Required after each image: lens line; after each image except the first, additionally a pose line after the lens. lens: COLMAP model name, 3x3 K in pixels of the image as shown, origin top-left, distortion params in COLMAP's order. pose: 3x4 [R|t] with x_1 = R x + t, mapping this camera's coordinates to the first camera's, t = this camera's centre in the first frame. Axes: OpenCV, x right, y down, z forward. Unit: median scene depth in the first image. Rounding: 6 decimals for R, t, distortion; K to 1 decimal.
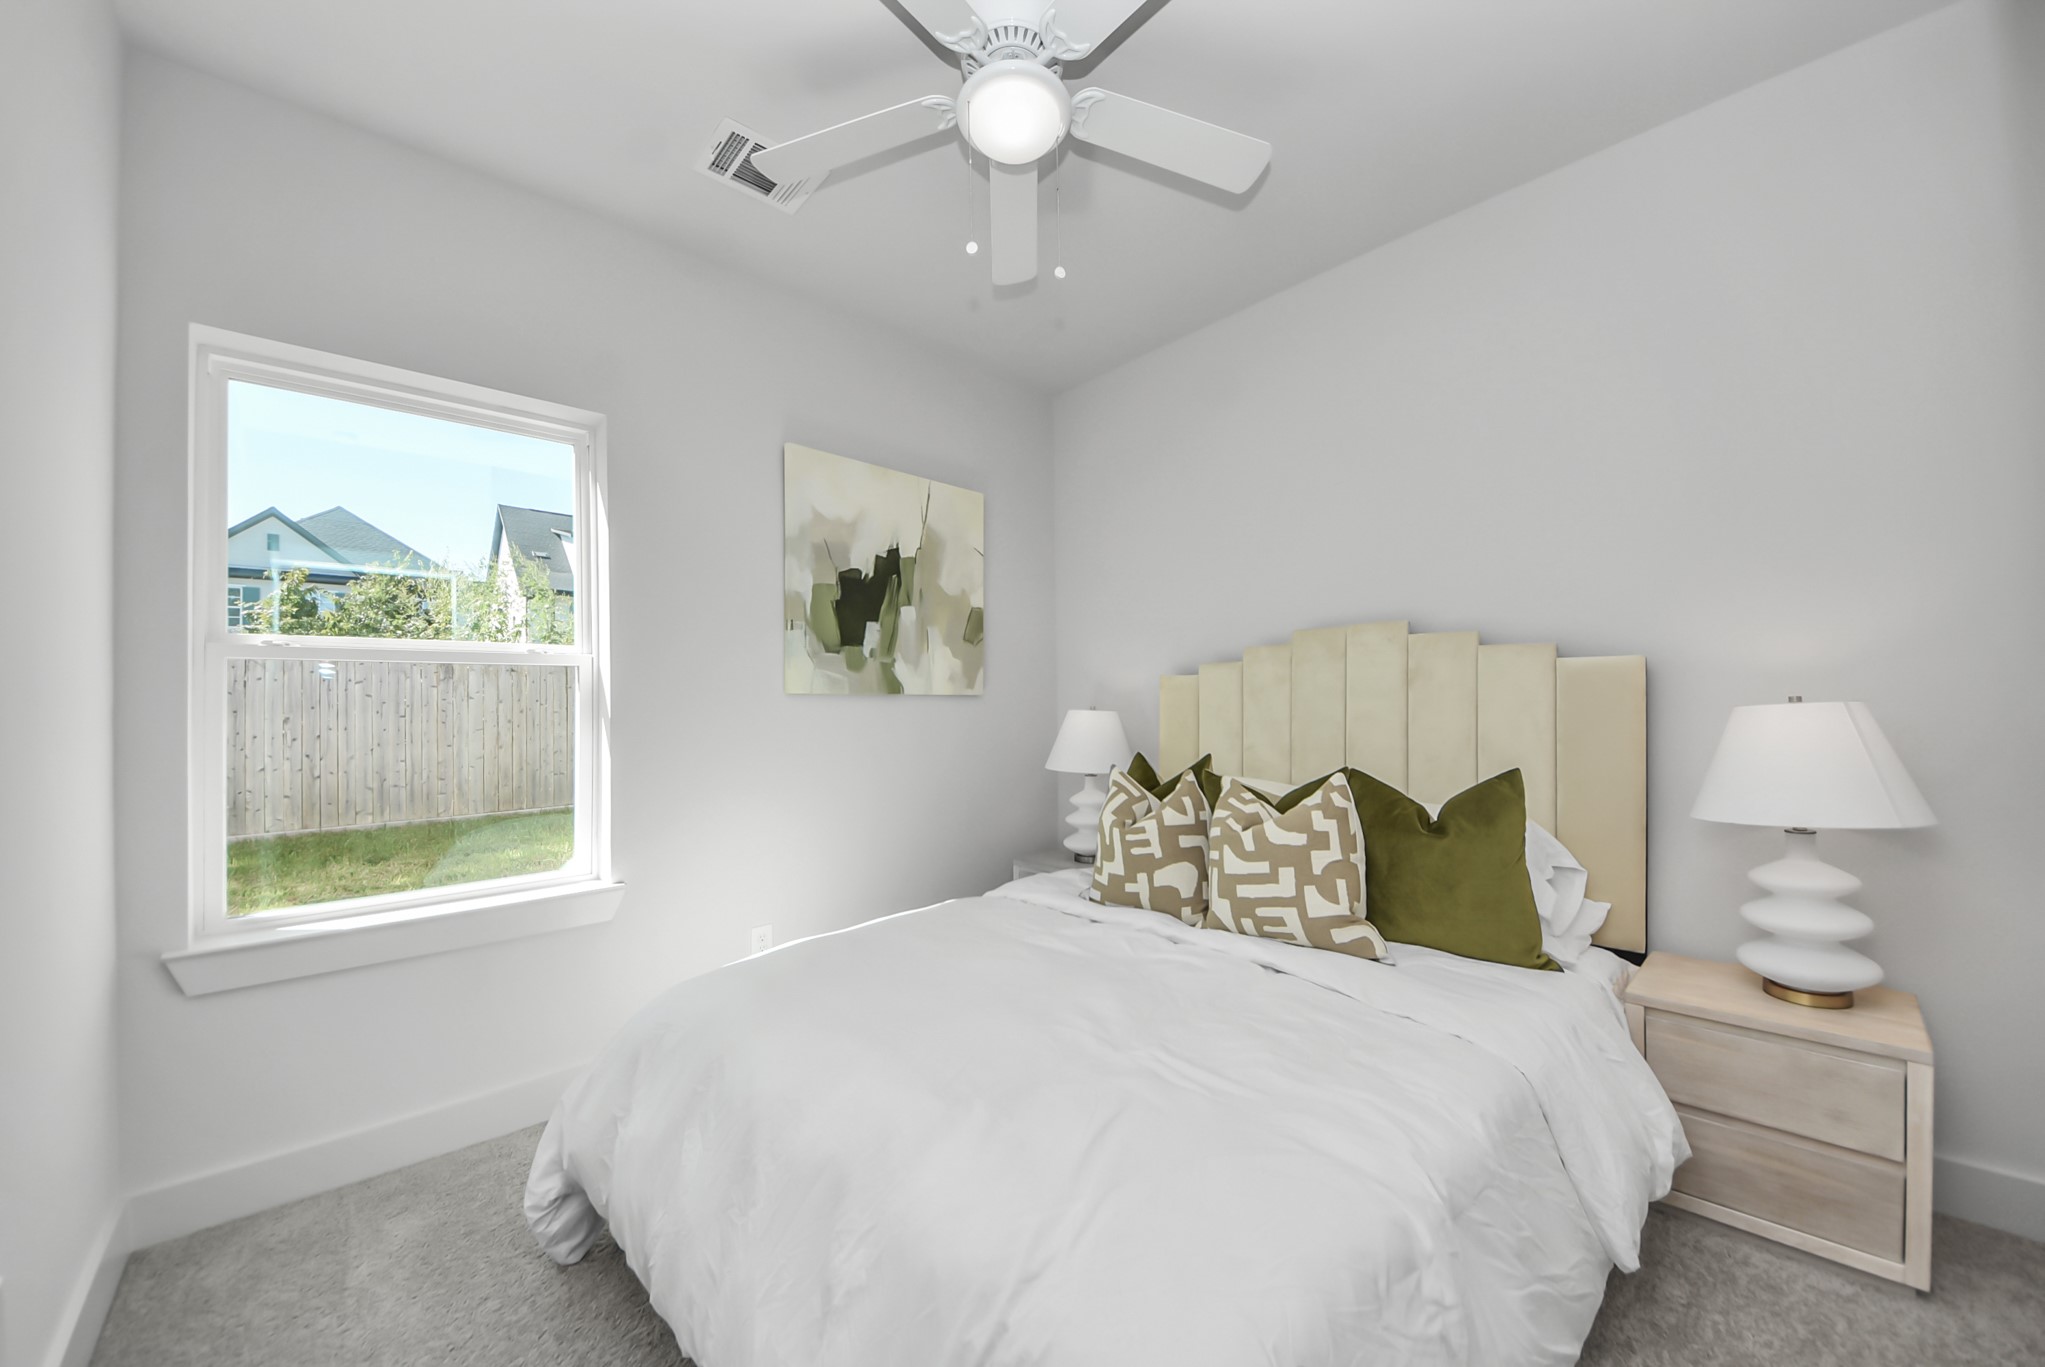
lens RADIAL K [[718.4, 0, 1027.4], [0, 718.4, 691.1], [0, 0, 1]] dist [-0.000946, -0.000144]
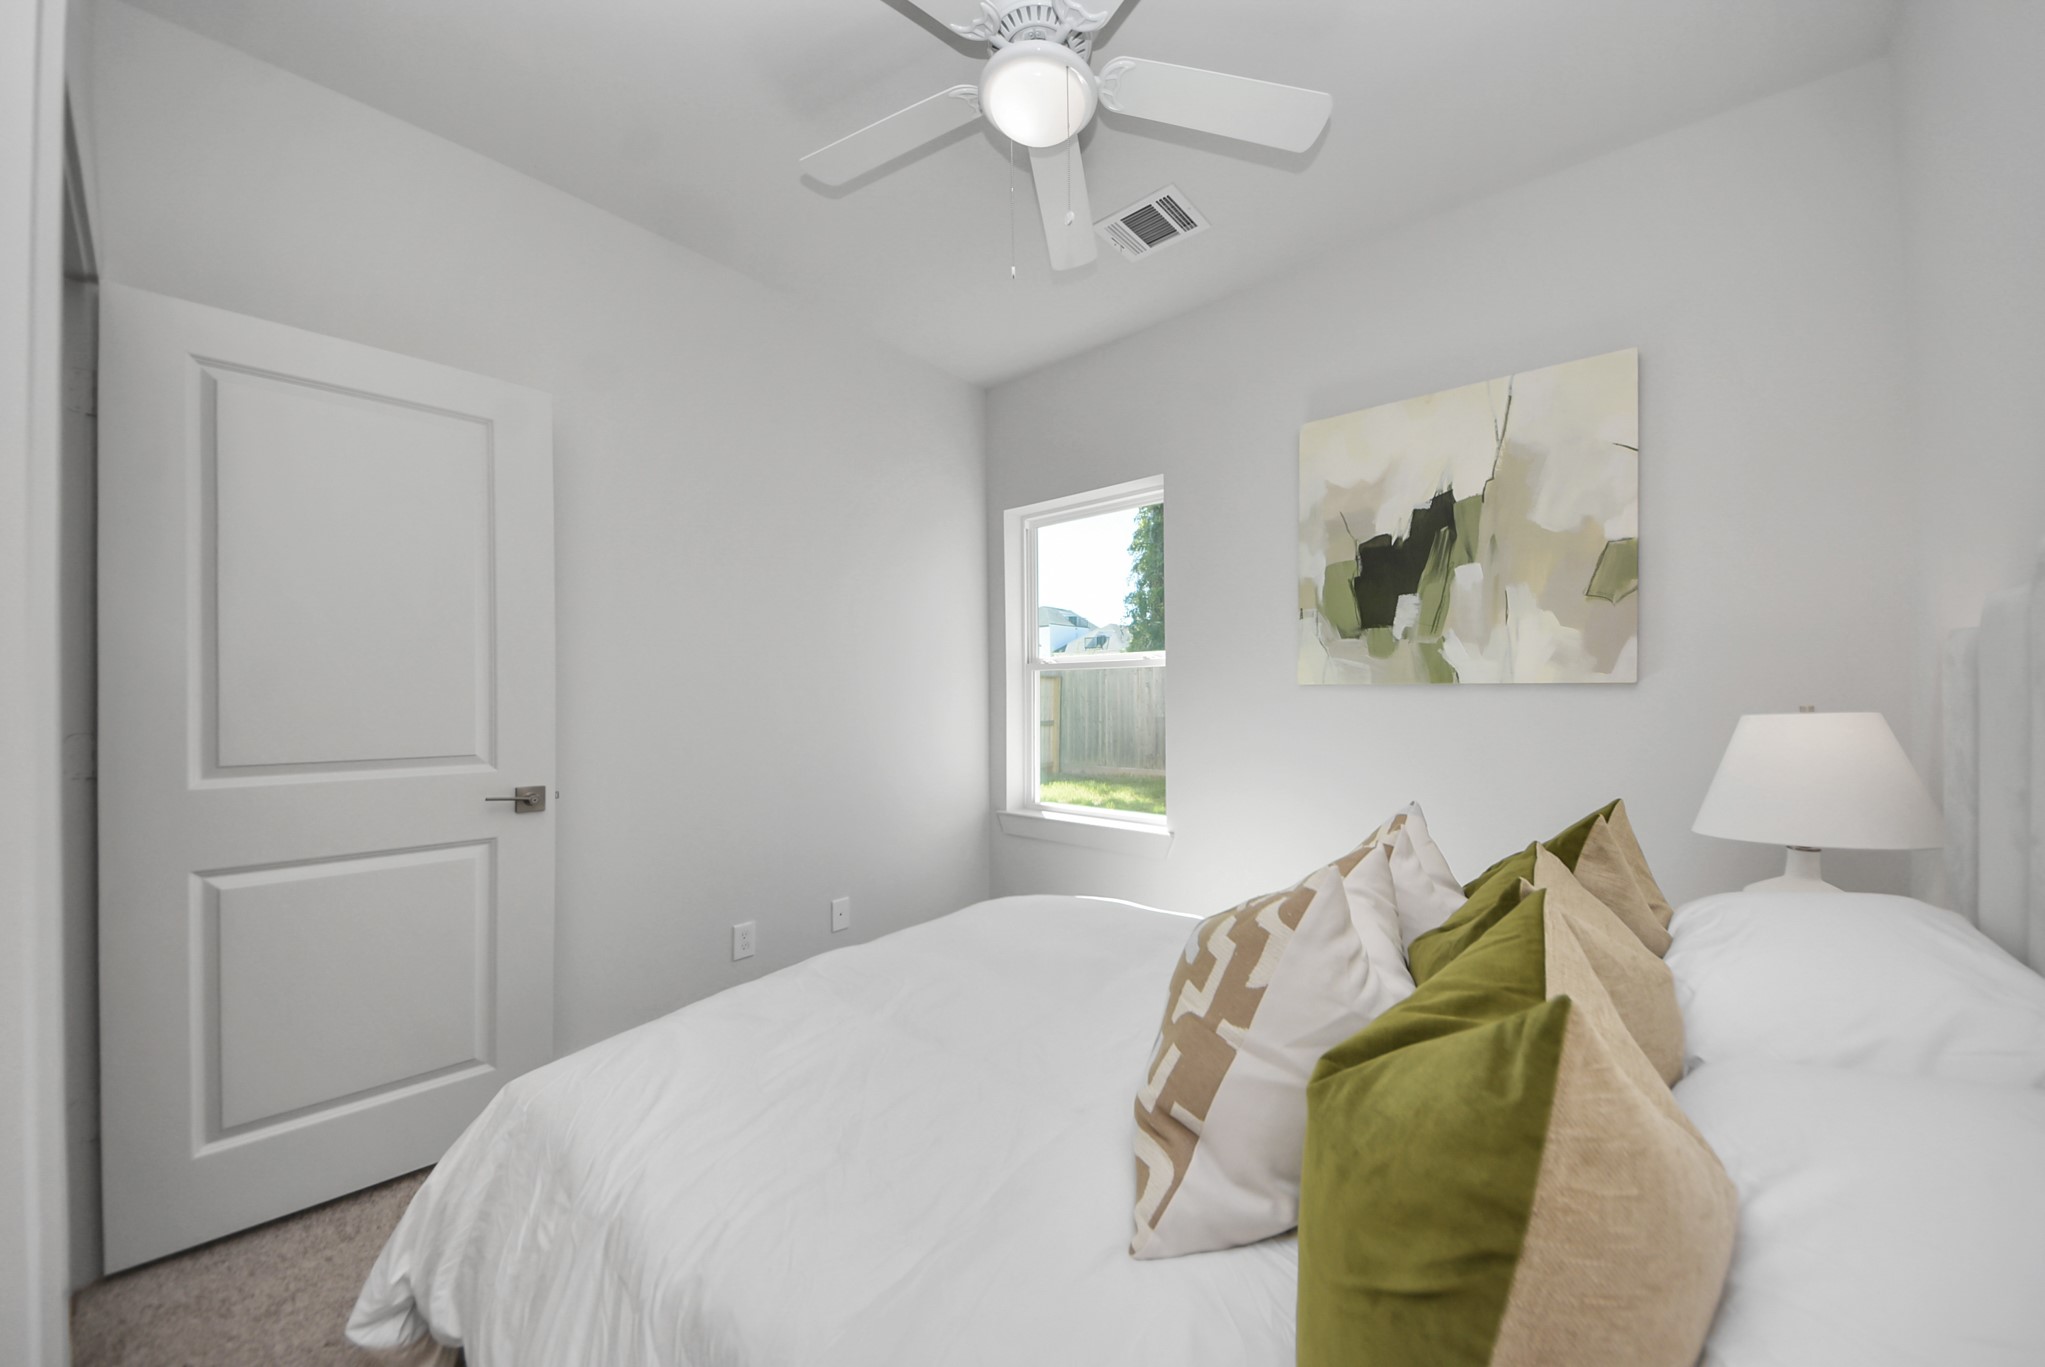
lens RADIAL K [[718.4, 0, 1027.4], [0, 718.4, 691.1], [0, 0, 1]] dist [-0.000946, -0.000144]
pose [[0.103184, 0.002293, -0.994660, 0.523990], [0.019406, 0.999802, 0.004318, 0.000356], [0.994473, -0.019748, 0.103119, 0.470668]]
